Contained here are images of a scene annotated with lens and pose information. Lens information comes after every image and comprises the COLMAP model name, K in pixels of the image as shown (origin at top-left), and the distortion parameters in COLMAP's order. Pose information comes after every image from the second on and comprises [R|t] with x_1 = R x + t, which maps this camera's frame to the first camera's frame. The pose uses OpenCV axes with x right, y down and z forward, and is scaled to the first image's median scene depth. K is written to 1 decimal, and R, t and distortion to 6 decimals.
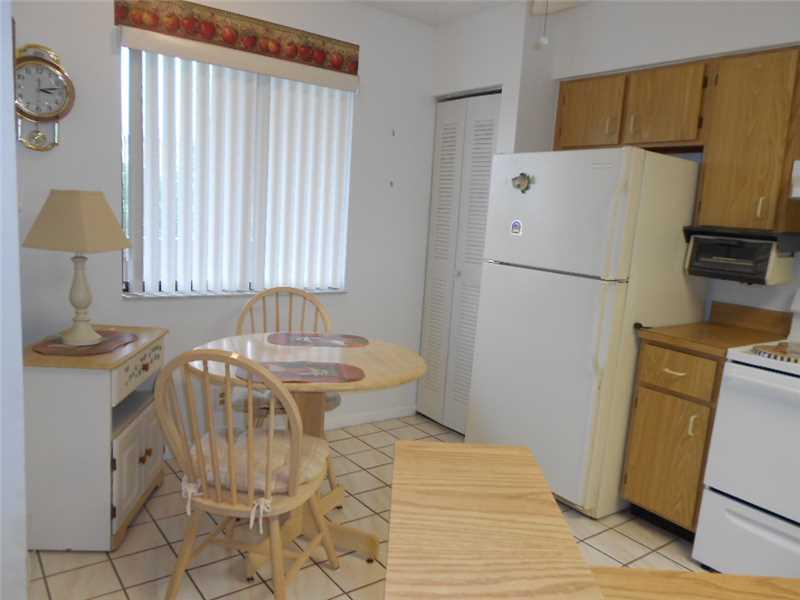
lens RADIAL K [[620.8, 0, 405.5], [0, 620.8, 307.5], [0, 0, 1]] dist [0.005733, 0.000413]
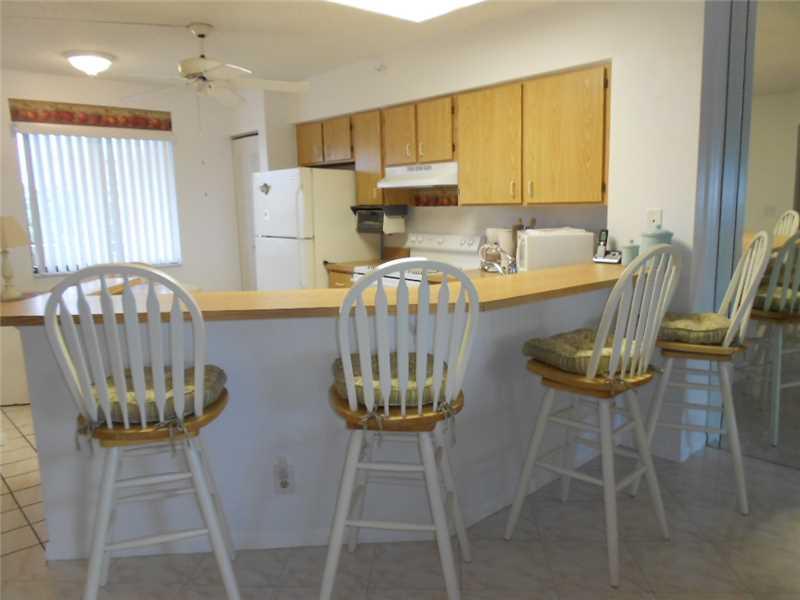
lens RADIAL K [[610.6, 0, 402.2], [0, 610.6, 306.4], [0, 0, 1]] dist [0.008570, -0.007978]
pose [[0.991796, -0.101614, 0.077564, 0.430699], [0.100758, 0.994800, 0.014891, 0.149870], [-0.078674, -0.006953, 0.996876, -0.797331]]
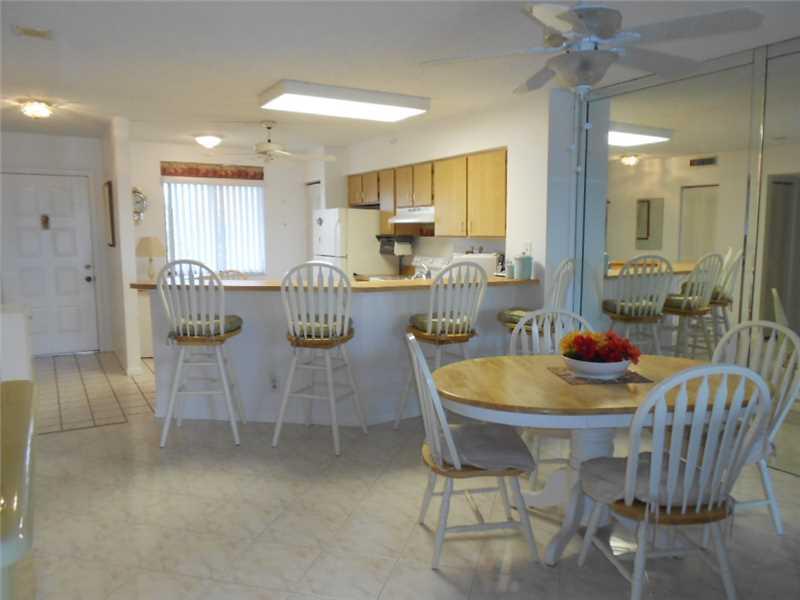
lens RADIAL K [[610.6, 0, 402.2], [0, 610.6, 306.4], [0, 0, 1]] dist [0.008570, -0.007978]
pose [[0.991953, -0.053198, -0.114885, 0.830470], [0.048595, 0.997914, -0.042499, 0.273571], [0.116906, 0.036575, 0.992469, -1.467336]]
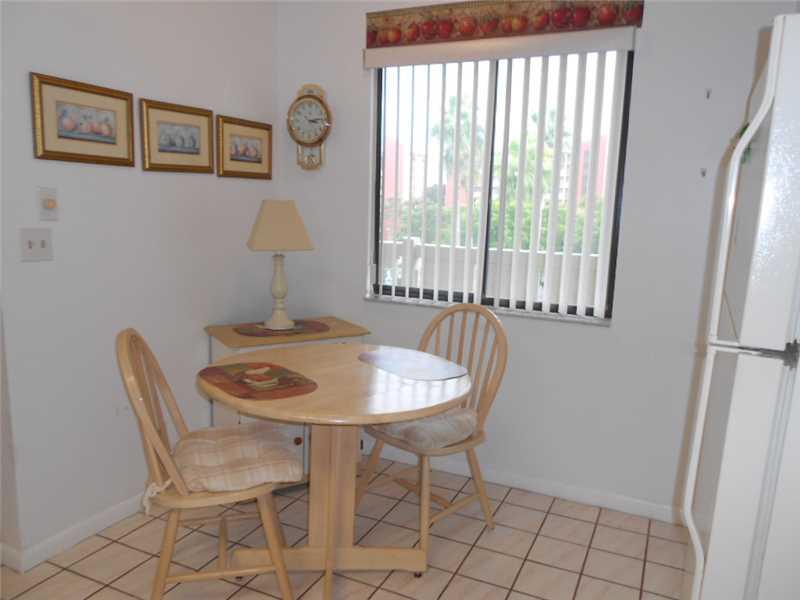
lens RADIAL K [[654.7, 0, 400.0], [0, 654.7, 300.0], [0, 0, 1]] dist [-0.005249, -0.003739]
pose [[0.453264, 0.092432, -0.886571, 0.610018], [-0.129733, 0.990859, 0.036978, -0.062625], [0.881885, 0.098257, 0.461112, 0.539245]]
